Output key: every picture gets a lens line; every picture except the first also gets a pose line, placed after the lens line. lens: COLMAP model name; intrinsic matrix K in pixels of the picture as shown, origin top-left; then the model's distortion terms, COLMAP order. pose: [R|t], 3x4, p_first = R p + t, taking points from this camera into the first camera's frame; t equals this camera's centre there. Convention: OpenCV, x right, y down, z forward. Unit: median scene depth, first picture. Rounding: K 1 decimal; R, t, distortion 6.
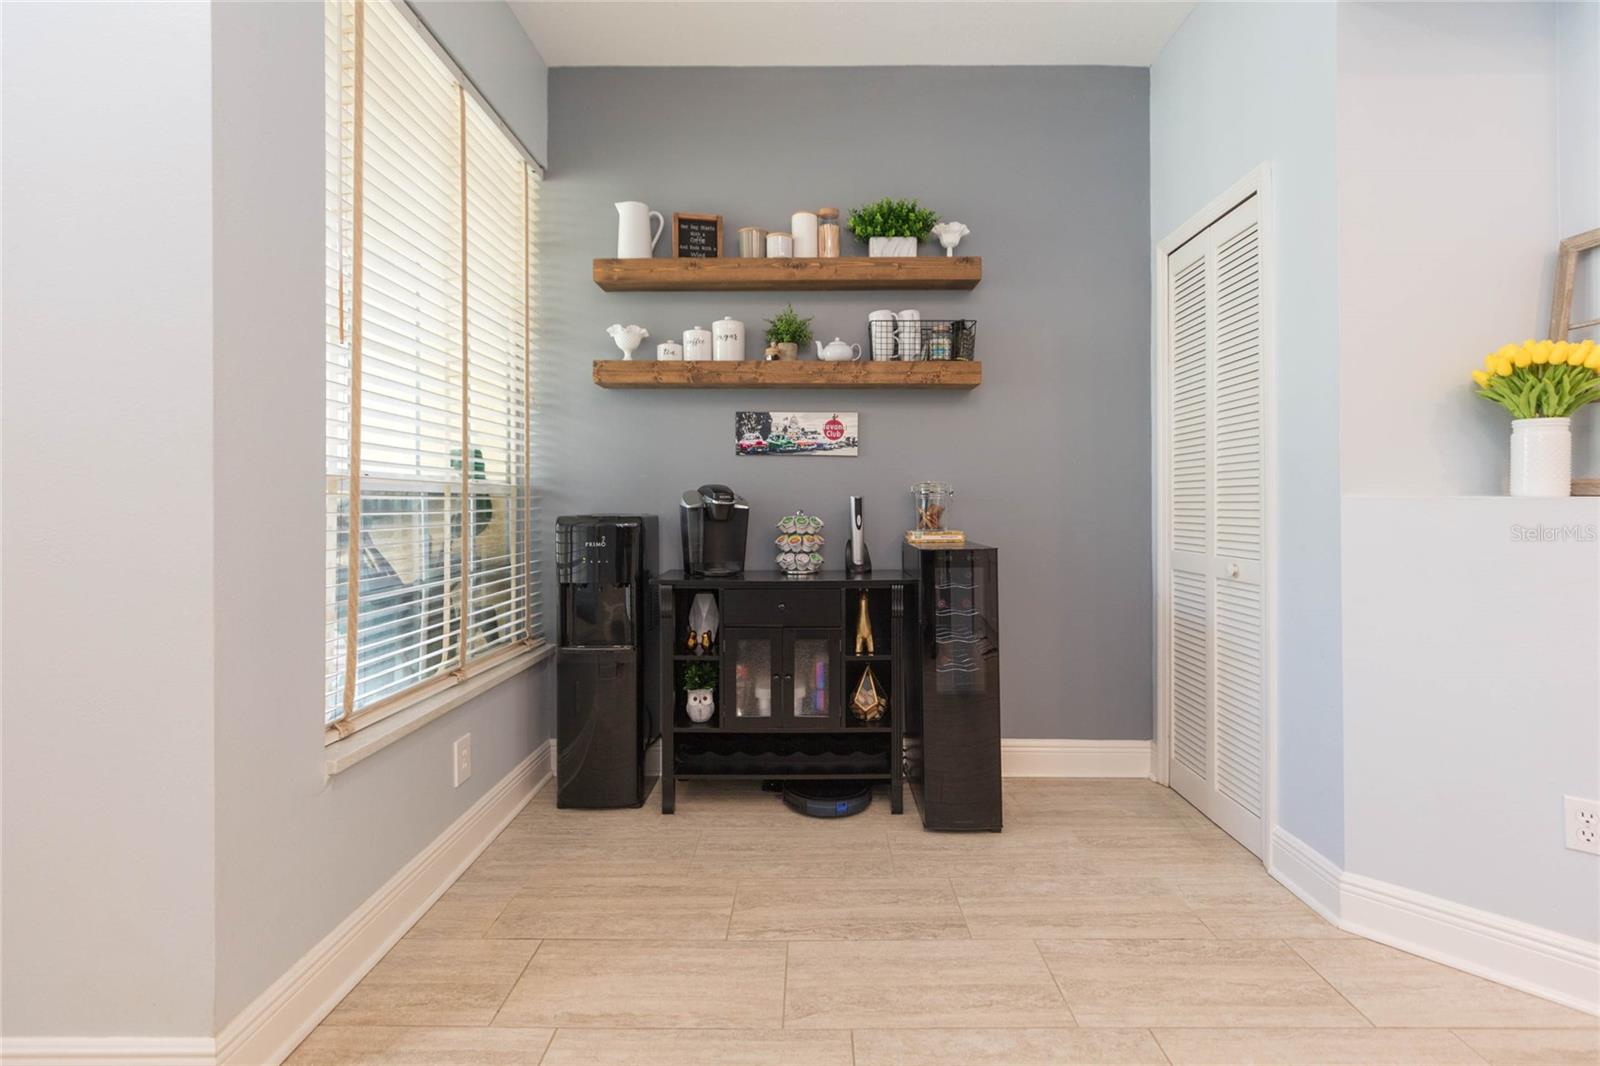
lens RADIAL K [[726.8, 0, 805.4], [0, 726.8, 511.3], [0, 0, 1]] dist [0.001771, -0.000121]
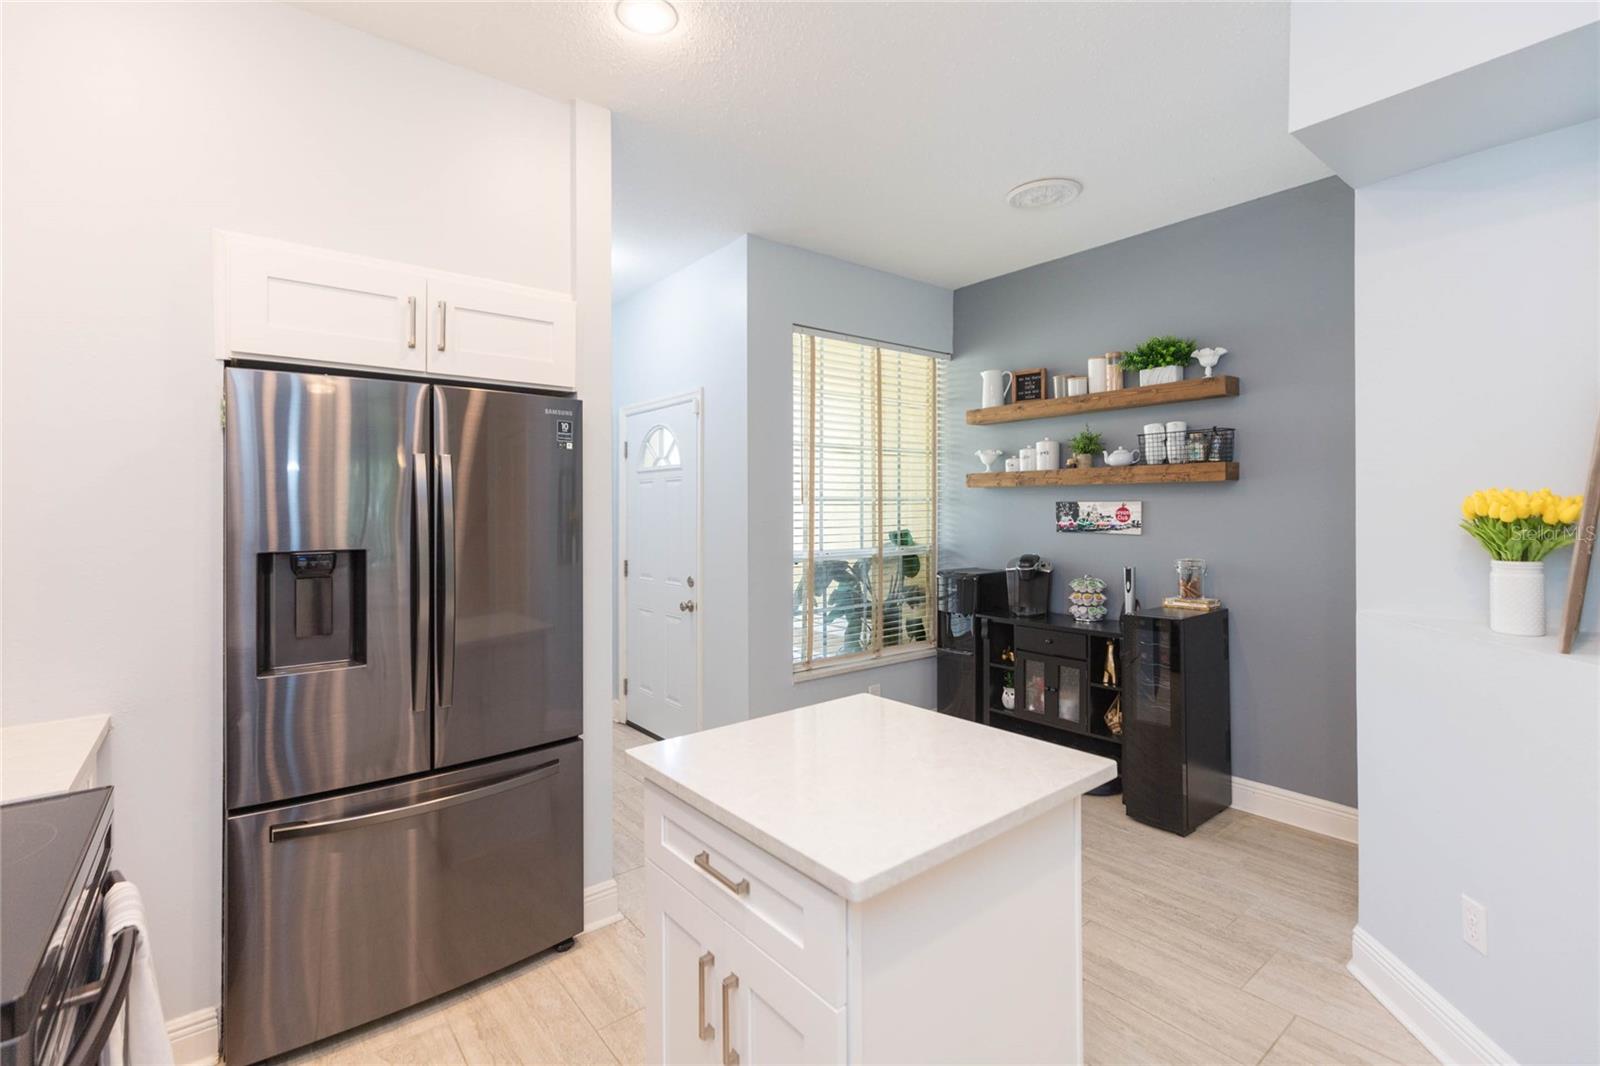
lens RADIAL K [[726.8, 0, 805.4], [0, 726.8, 511.3], [0, 0, 1]] dist [0.001771, -0.000121]
pose [[0.639628, -0.000148, -0.768685, 0.706097], [-0.001606, 0.999998, -0.001529, -0.118414], [0.768683, 0.002212, 0.639626, -0.301878]]
